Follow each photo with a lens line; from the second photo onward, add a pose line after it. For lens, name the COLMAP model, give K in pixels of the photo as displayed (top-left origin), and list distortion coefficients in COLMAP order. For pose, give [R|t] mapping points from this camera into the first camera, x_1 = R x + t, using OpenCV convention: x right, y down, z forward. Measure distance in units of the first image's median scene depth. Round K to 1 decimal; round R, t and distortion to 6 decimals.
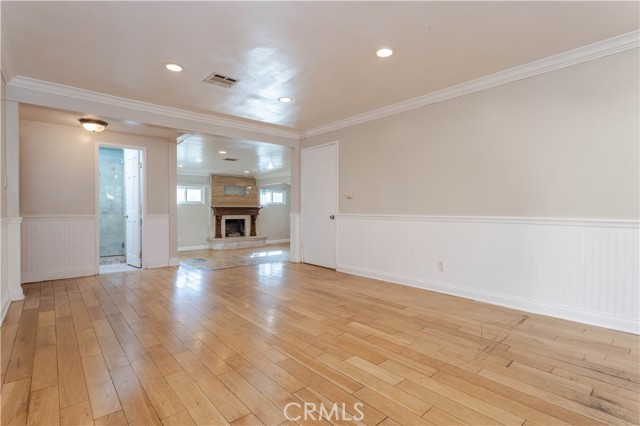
lens RADIAL K [[311.4, 0, 318.6], [0, 311.4, 212.8], [0, 0, 1]] dist [-0.011158, 0.002808]
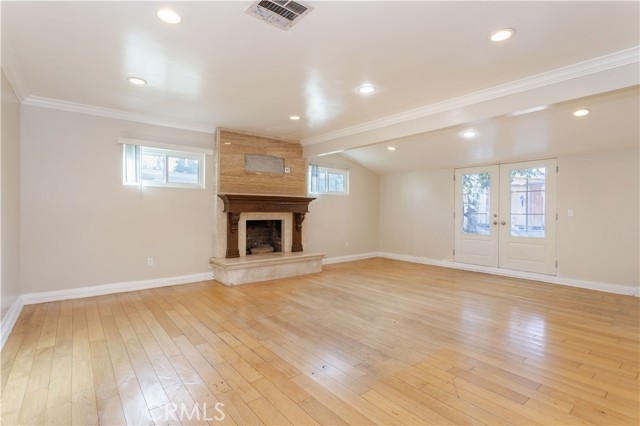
lens RADIAL K [[311.4, 0, 320.3], [0, 311.4, 212.7], [0, 0, 1]] dist [-0.011158, 0.002808]
pose [[0.999813, 0.007669, -0.017728, -0.168546], [-0.007670, 0.999971, 0.000029, 0.007145], [0.017728, 0.000107, 0.999843, 0.490243]]
